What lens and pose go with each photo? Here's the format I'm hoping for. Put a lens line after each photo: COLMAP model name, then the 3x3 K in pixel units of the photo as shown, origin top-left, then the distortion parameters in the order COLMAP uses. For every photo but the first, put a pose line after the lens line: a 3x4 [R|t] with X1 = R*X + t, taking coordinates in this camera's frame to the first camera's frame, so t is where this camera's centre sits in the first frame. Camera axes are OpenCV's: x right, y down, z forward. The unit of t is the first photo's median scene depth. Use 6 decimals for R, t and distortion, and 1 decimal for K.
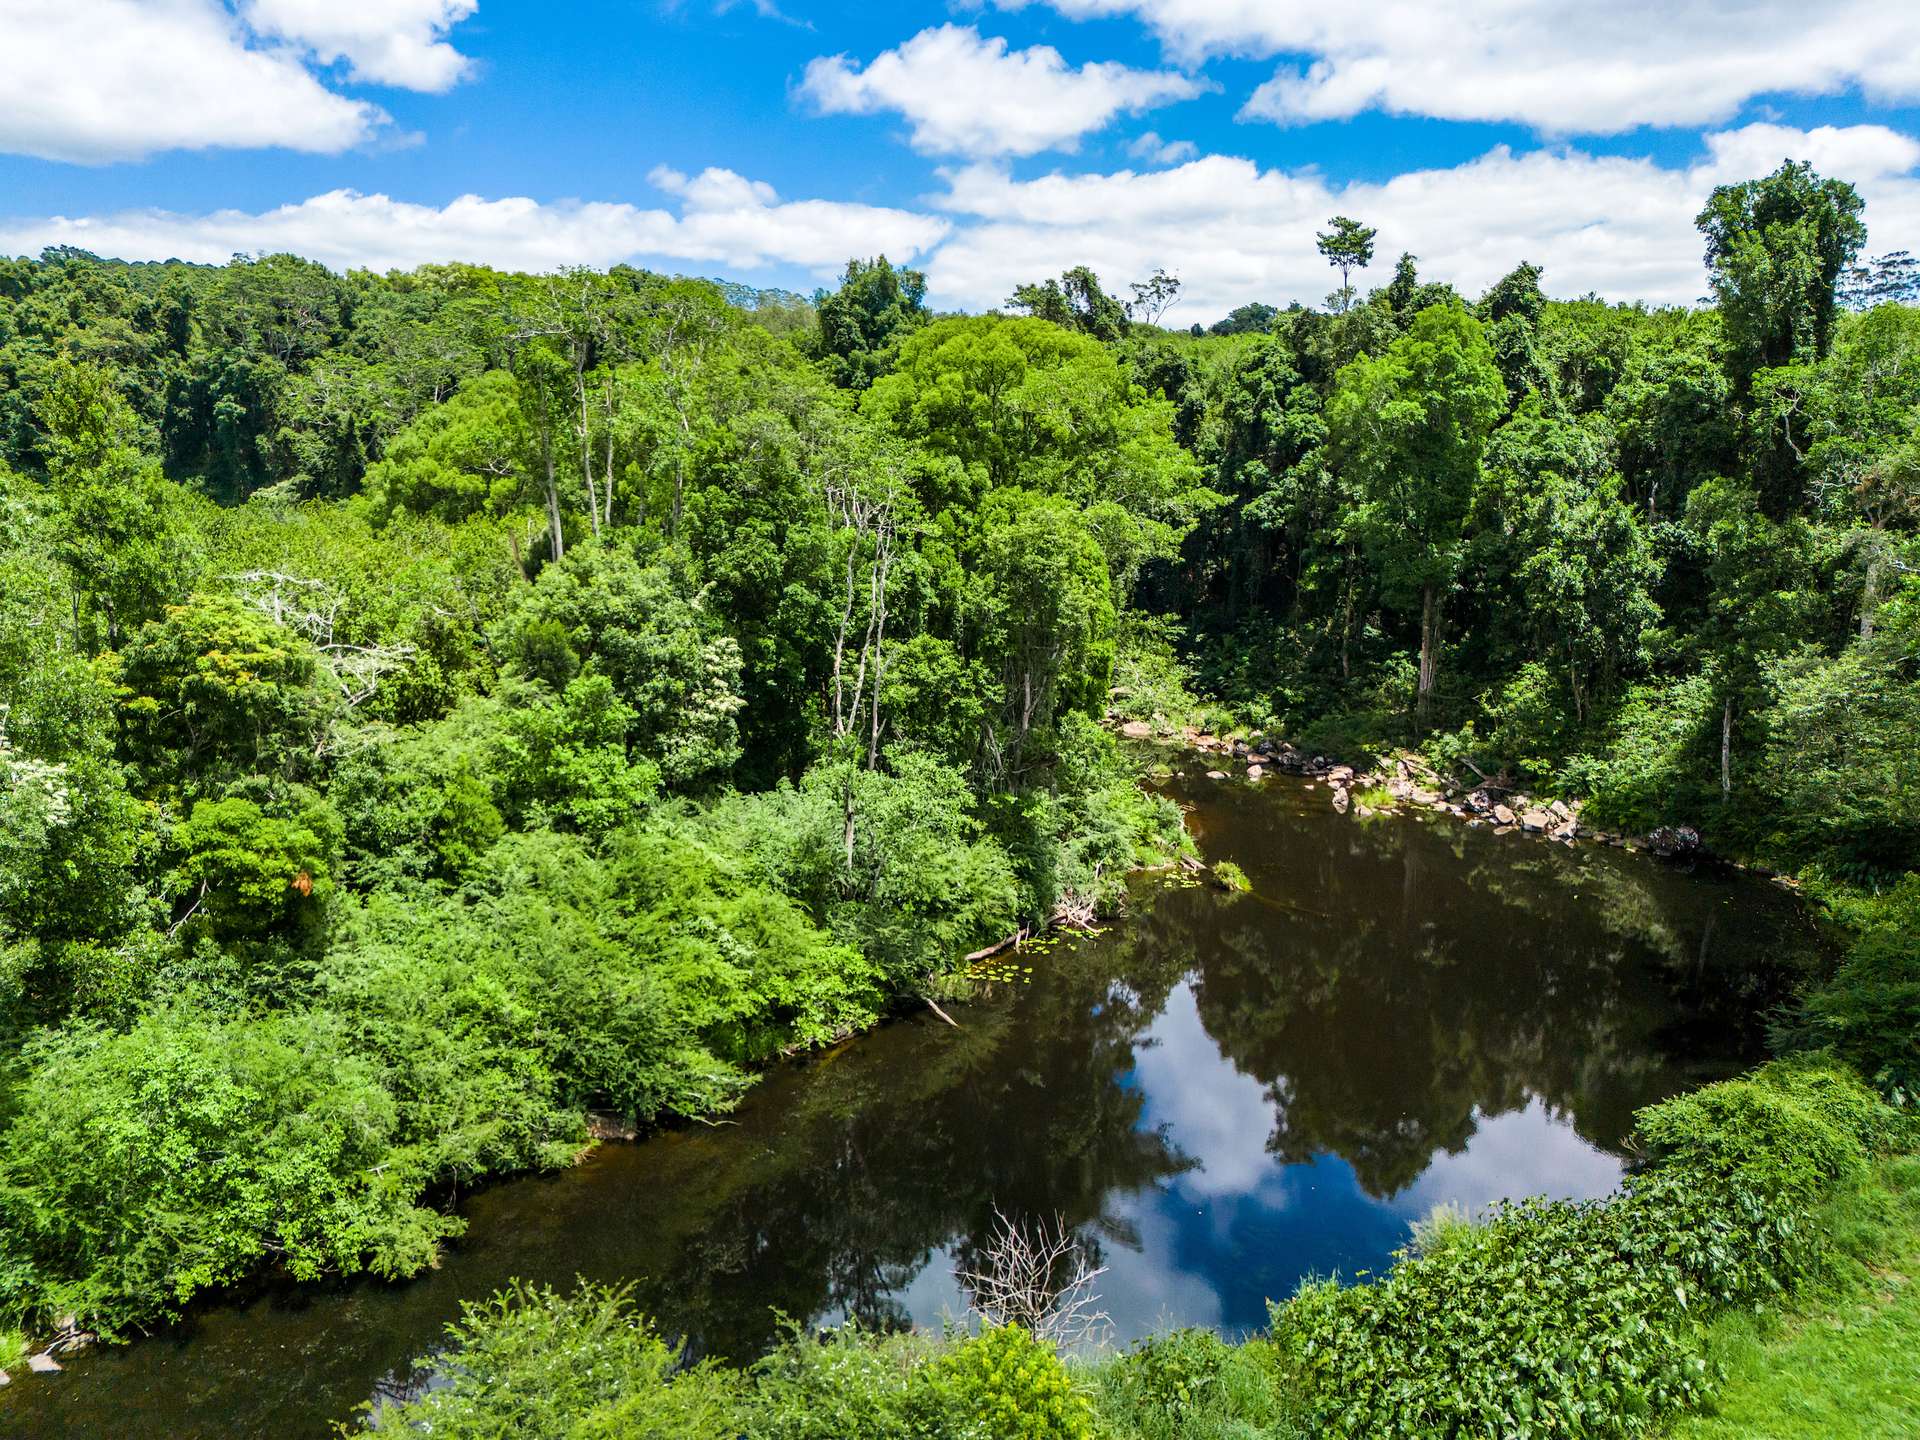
lens RADIAL K [[1443.0, 0, 967.6], [0, 1443.0, 722.0], [0, 0, 1]] dist [0.086870, -0.042706]
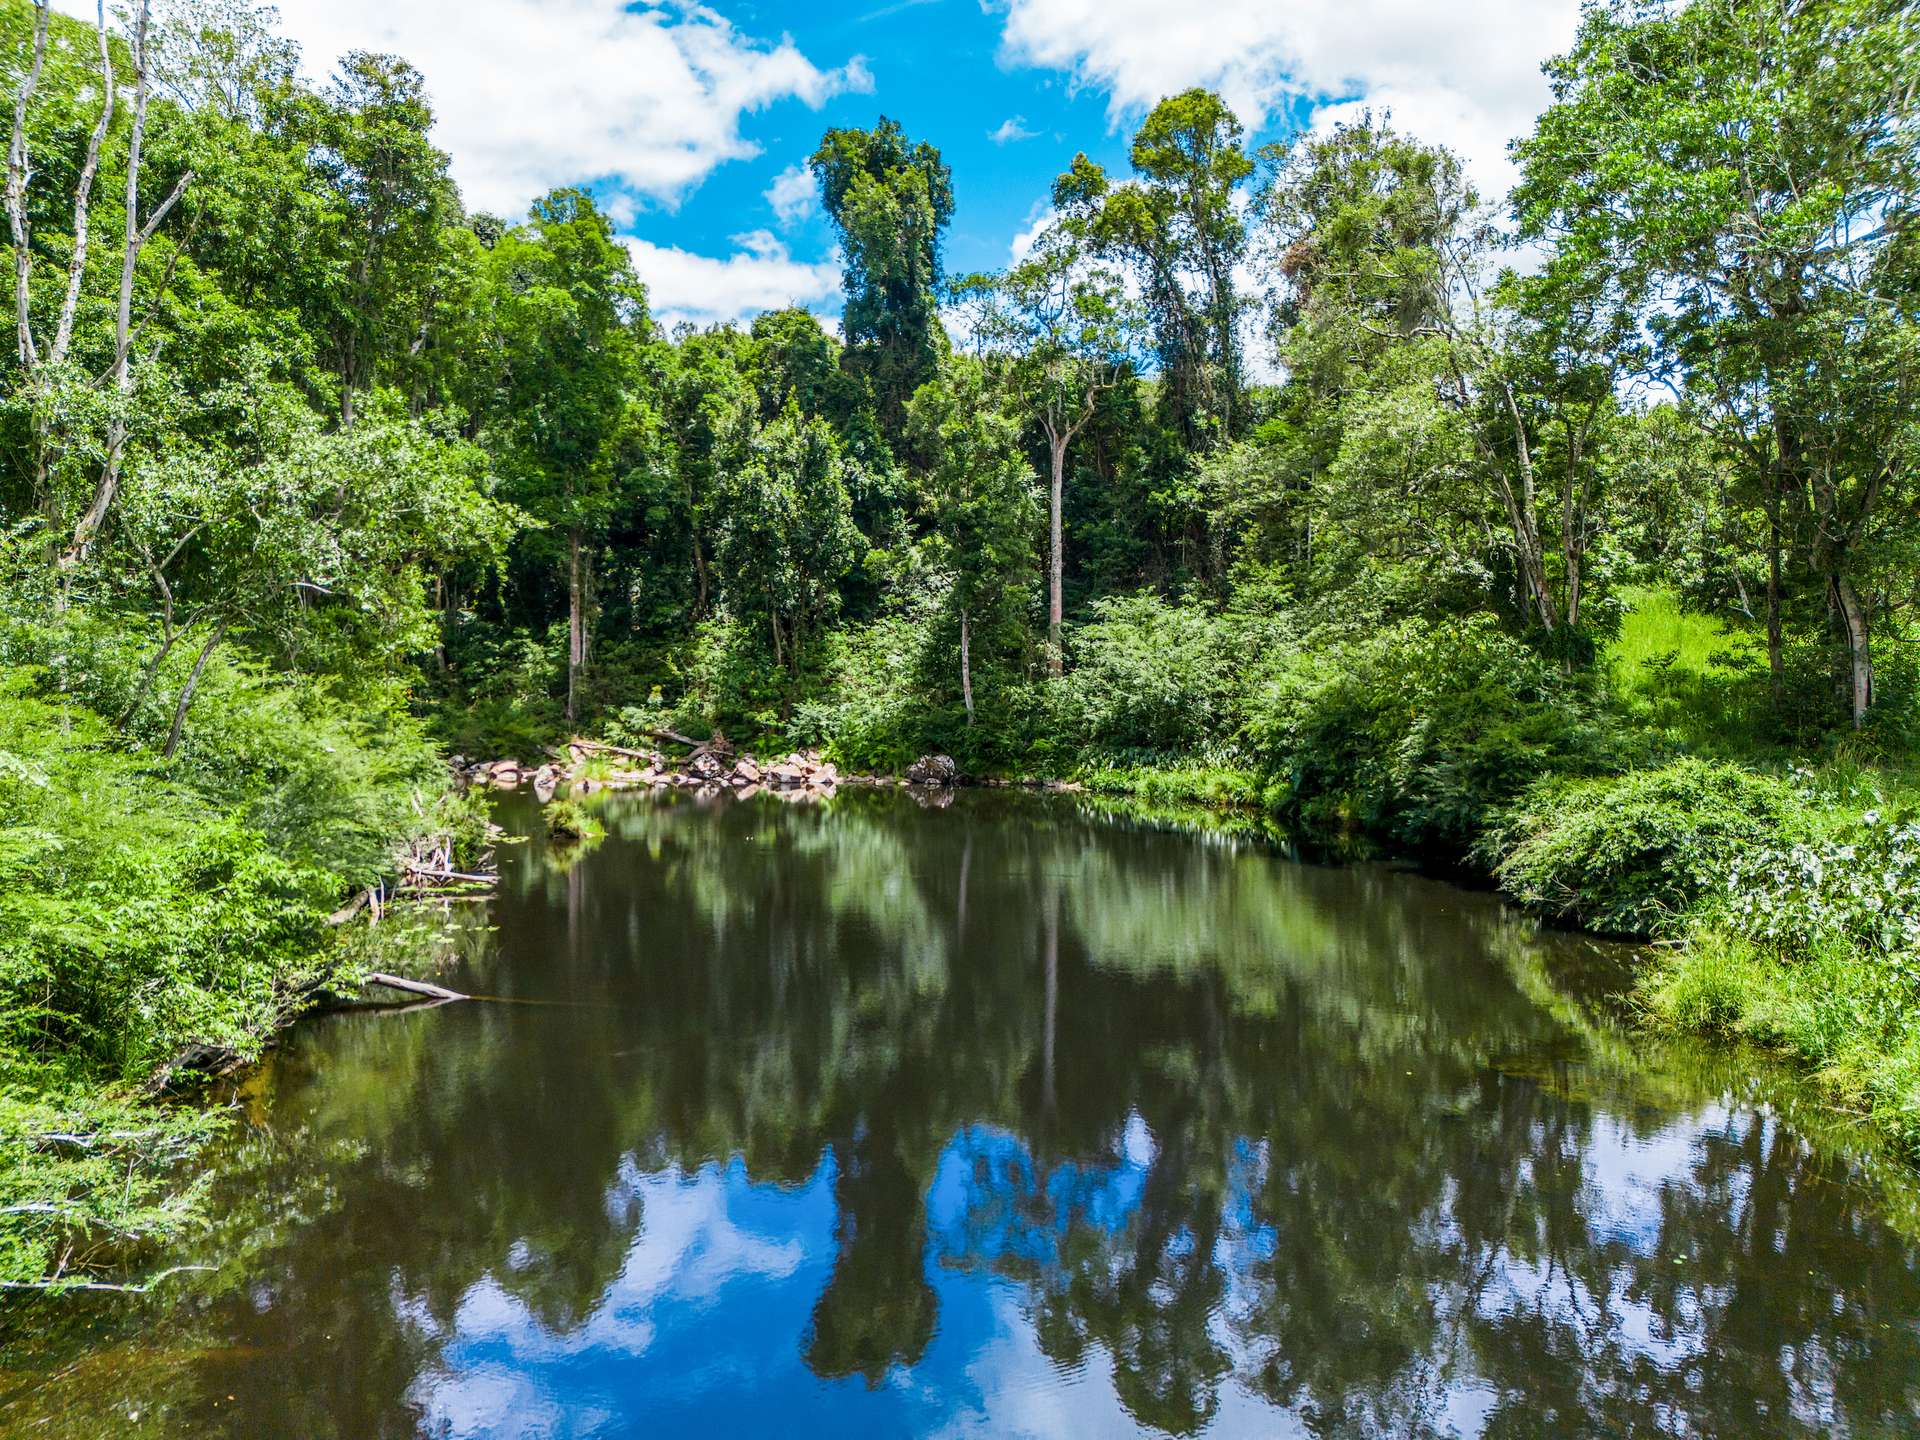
lens RADIAL K [[1443.0, 0, 959.0], [0, 1443.0, 719.7], [0, 0, 1]] dist [0.086870, -0.042706]
pose [[0.645917, -0.006084, 0.763383, -0.274450], [0.135489, 0.985007, -0.106790, 0.209380], [-0.751288, 0.172408, 0.637057, 0.583083]]
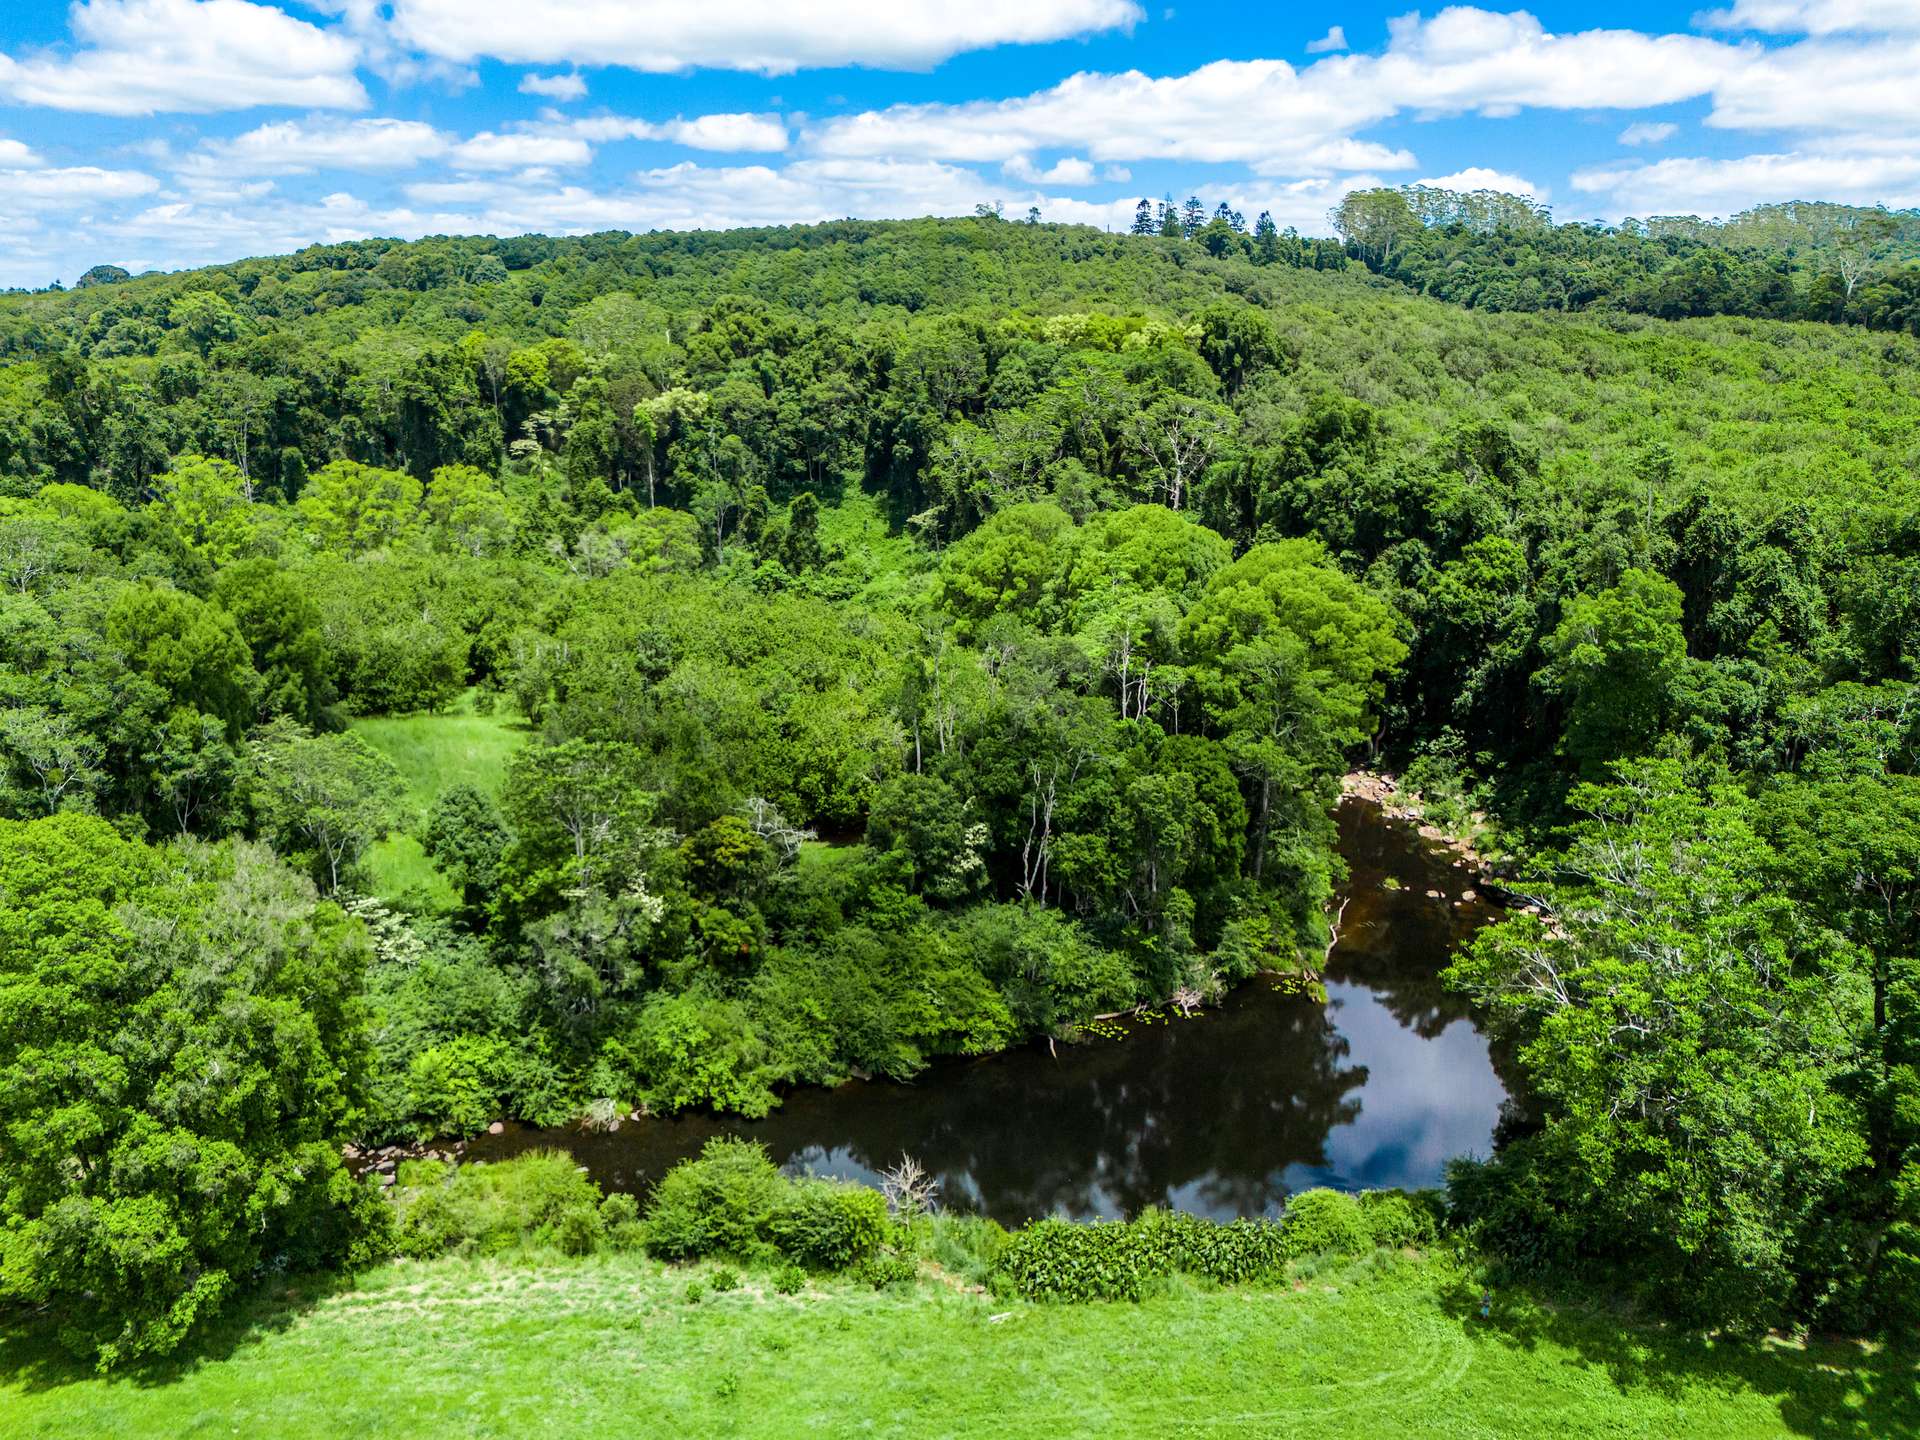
lens RADIAL K [[1443.0, 0, 958.7], [0, 1443.0, 715.8], [0, 0, 1]] dist [0.086870, -0.042706]
pose [[0.889781, 0.119370, -0.440499, 0.588980], [-0.086654, 0.991819, 0.093736, -0.355987], [0.448085, -0.045233, 0.892846, -0.648476]]
